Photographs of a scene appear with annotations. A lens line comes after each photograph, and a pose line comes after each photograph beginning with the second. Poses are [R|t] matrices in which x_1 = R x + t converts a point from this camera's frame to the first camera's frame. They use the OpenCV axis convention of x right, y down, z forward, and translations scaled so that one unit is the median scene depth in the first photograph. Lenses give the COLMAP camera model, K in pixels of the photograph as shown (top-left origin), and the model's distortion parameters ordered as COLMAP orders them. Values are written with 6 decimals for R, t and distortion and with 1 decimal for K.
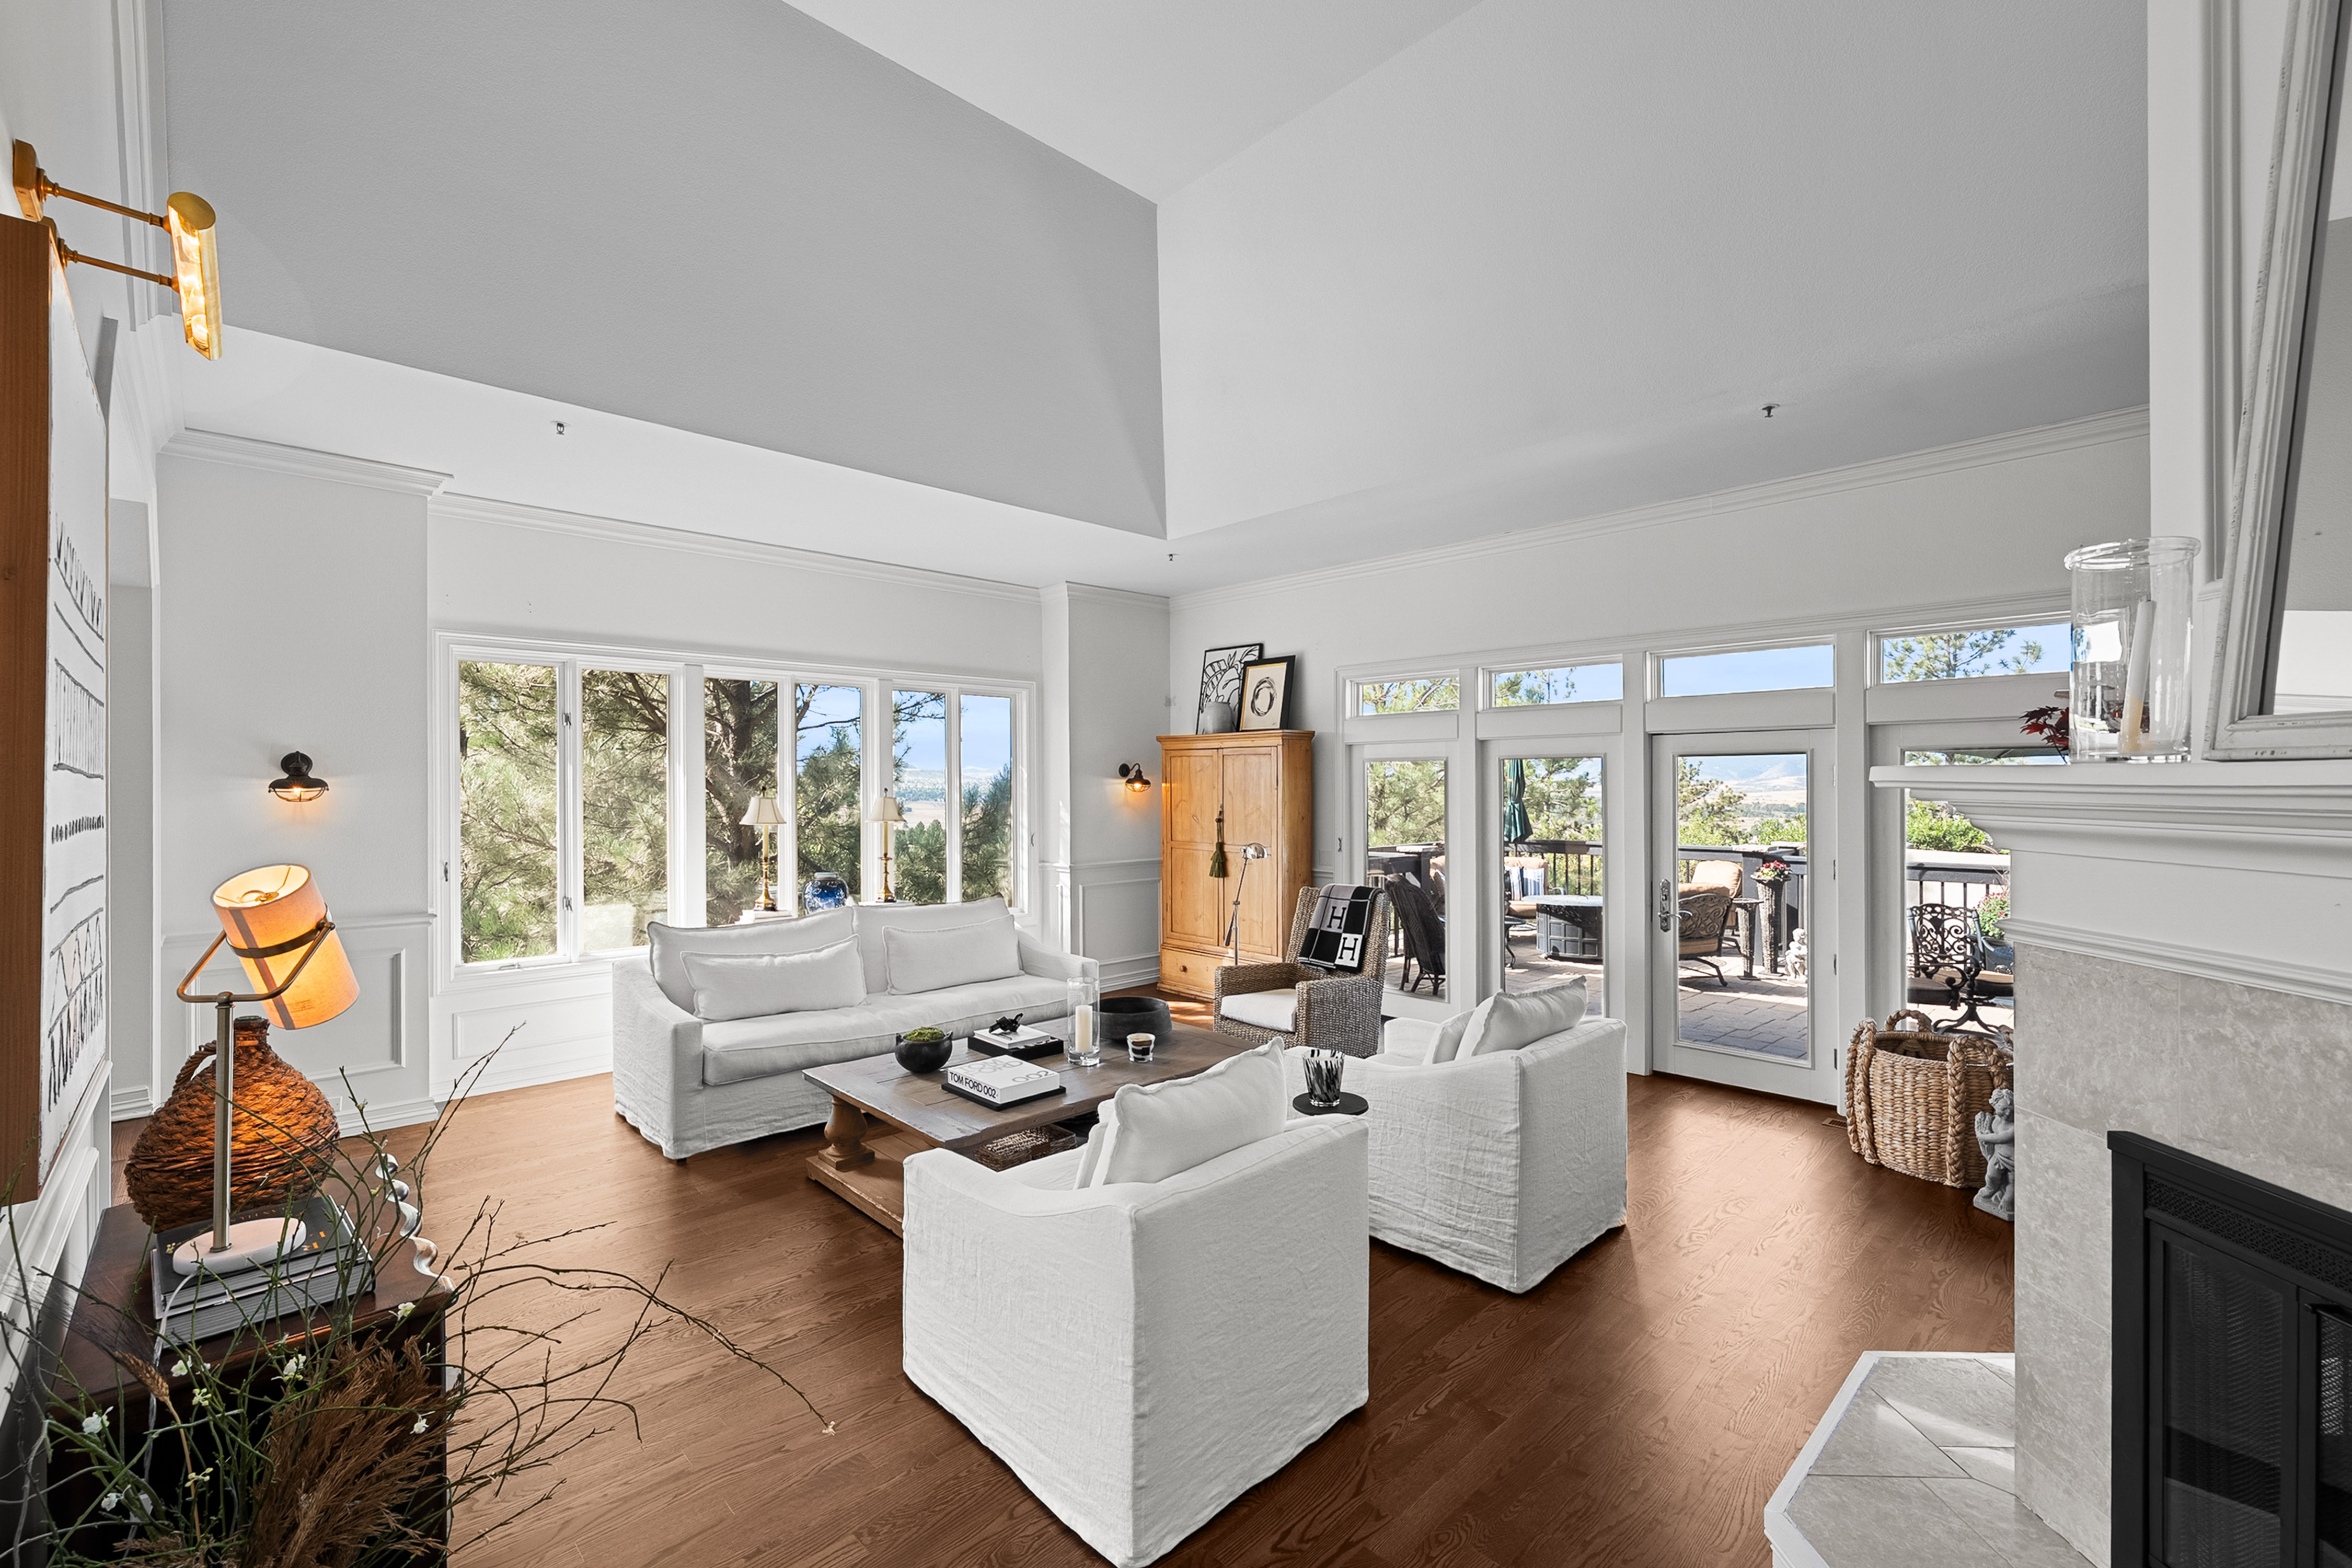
lens RADIAL K [[1002.5, 0, 1176.0], [0, 1002.5, 784.0], [0, 0, 1]] dist [0.000123, -0.000012]
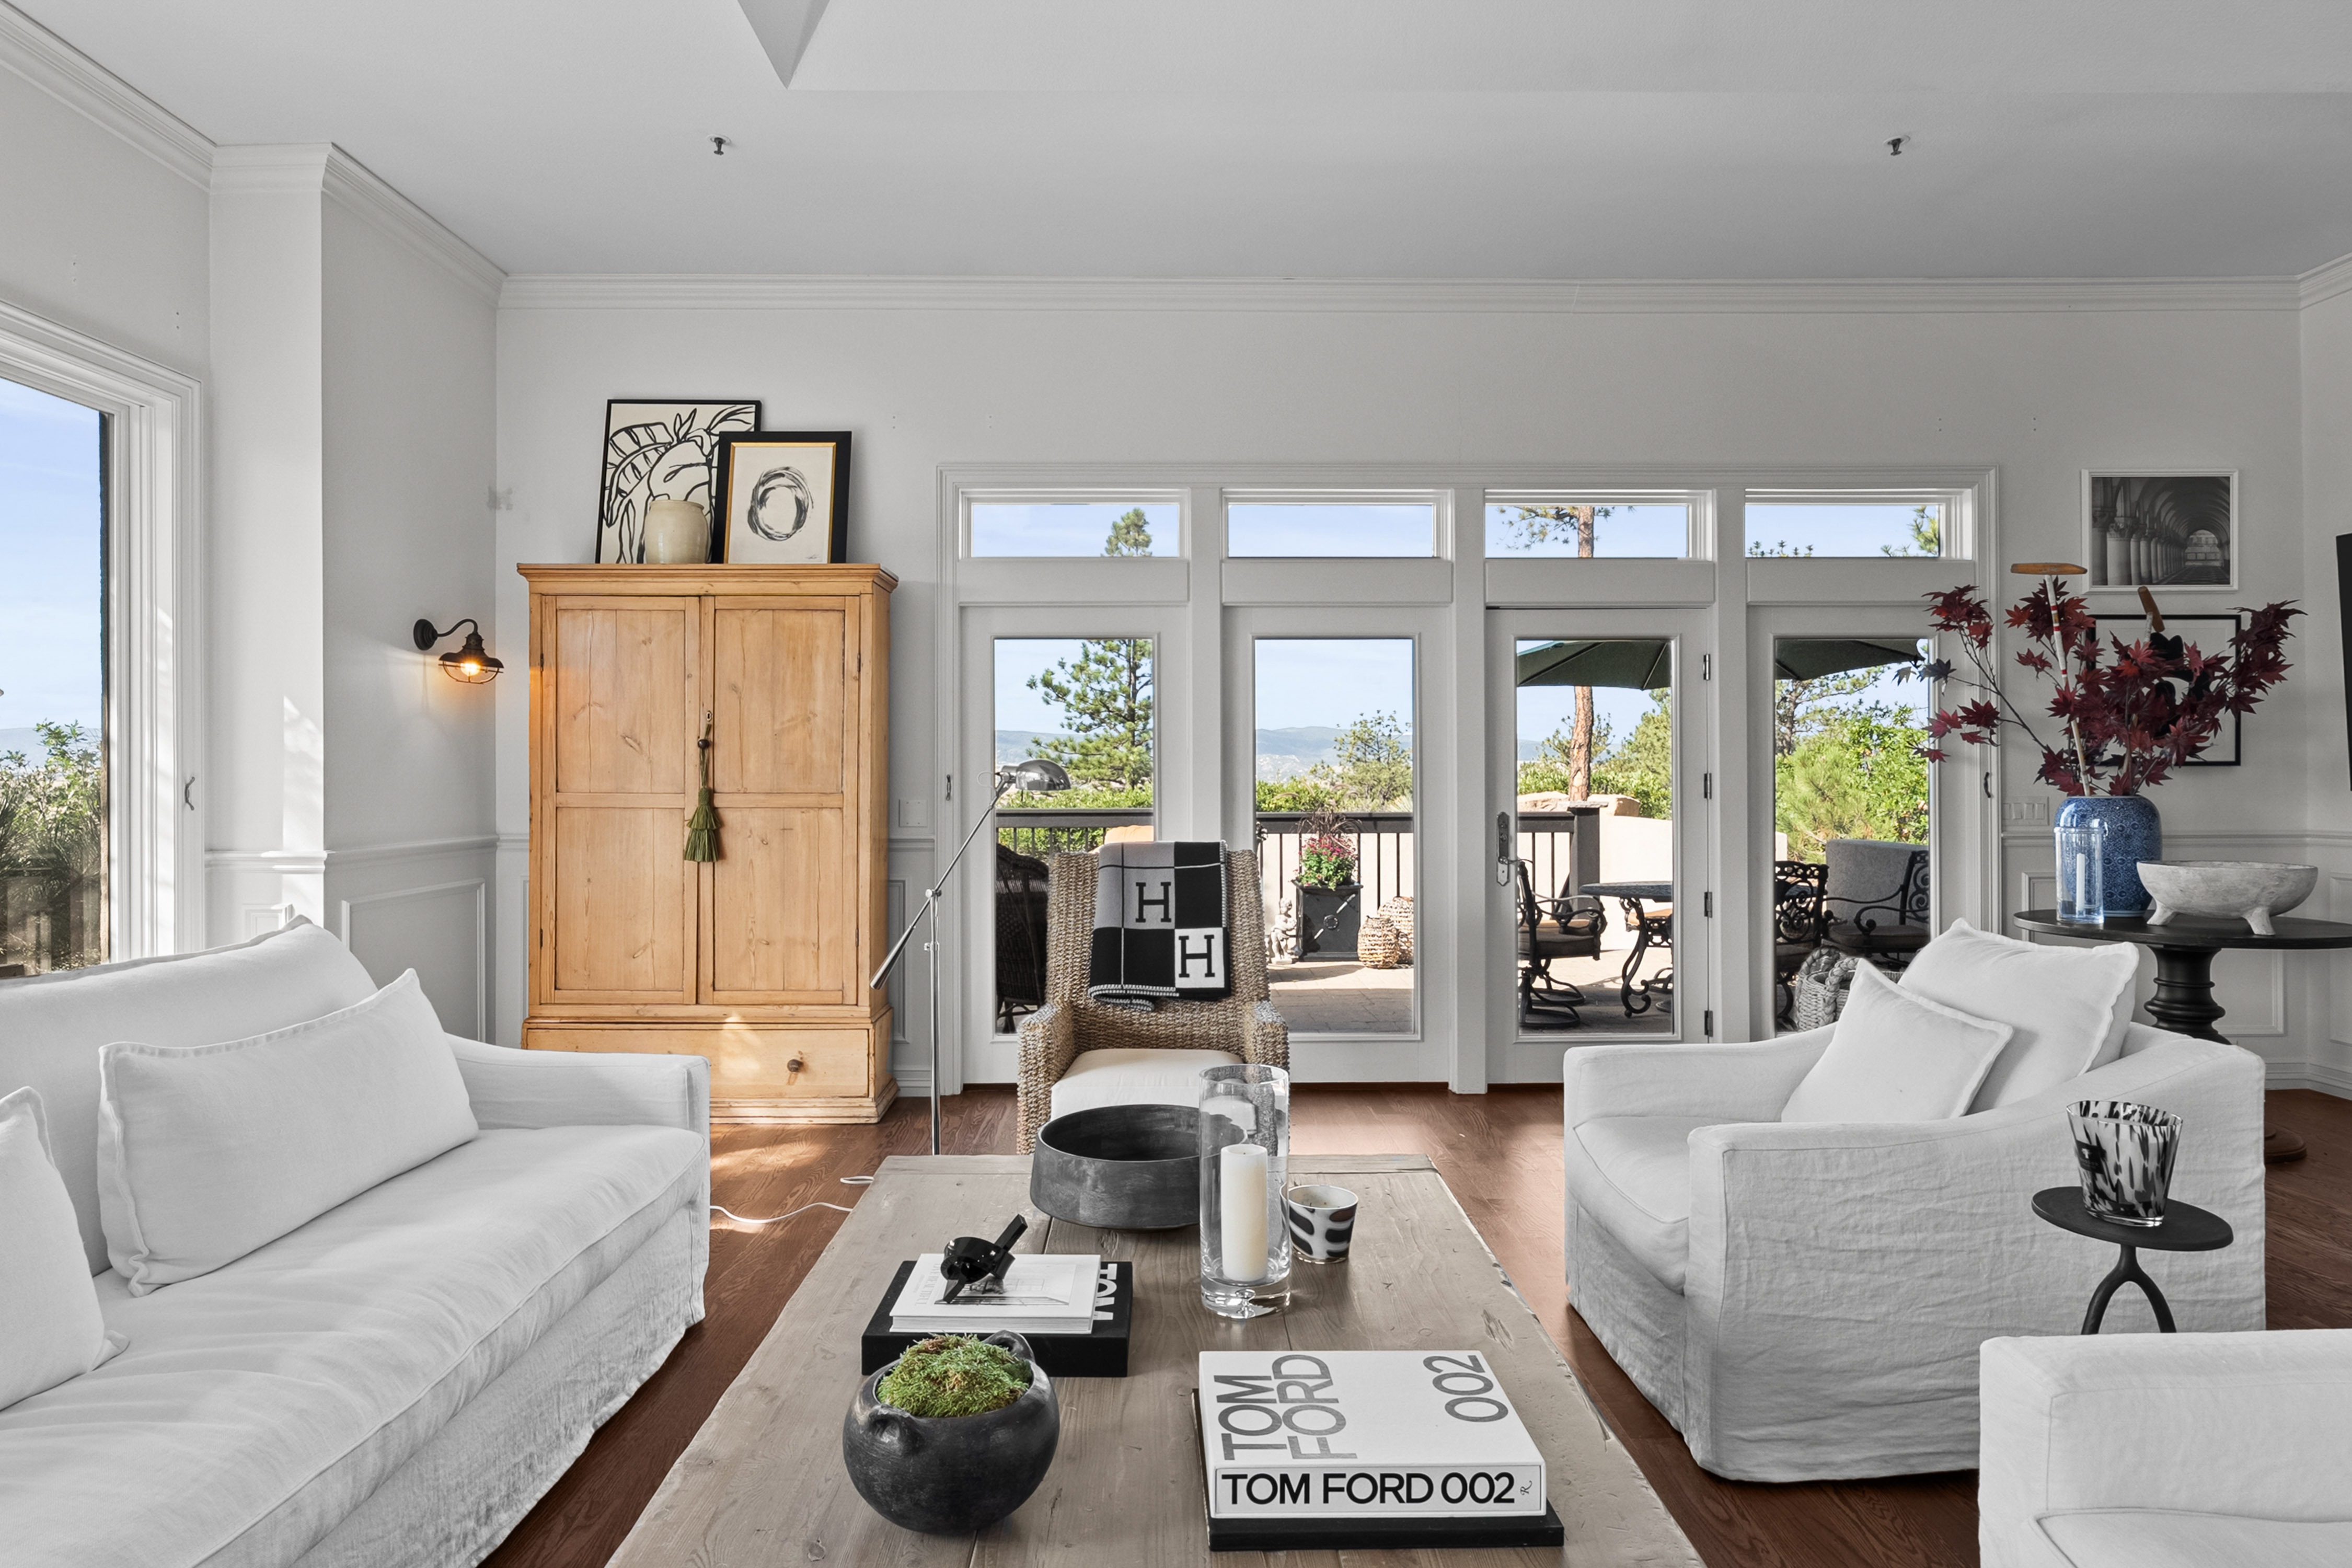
lens RADIAL K [[1294.3, 0, 1176.0], [0, 1294.3, 784.0], [0, 0, 1]] dist [-0.022008, -0.000498]
pose [[0.683395, -0.002804, 0.730043, -0.256369], [-0.000644, 0.999990, 0.004444, 0.052914], [-0.730048, -0.003508, 0.683387, 0.408845]]
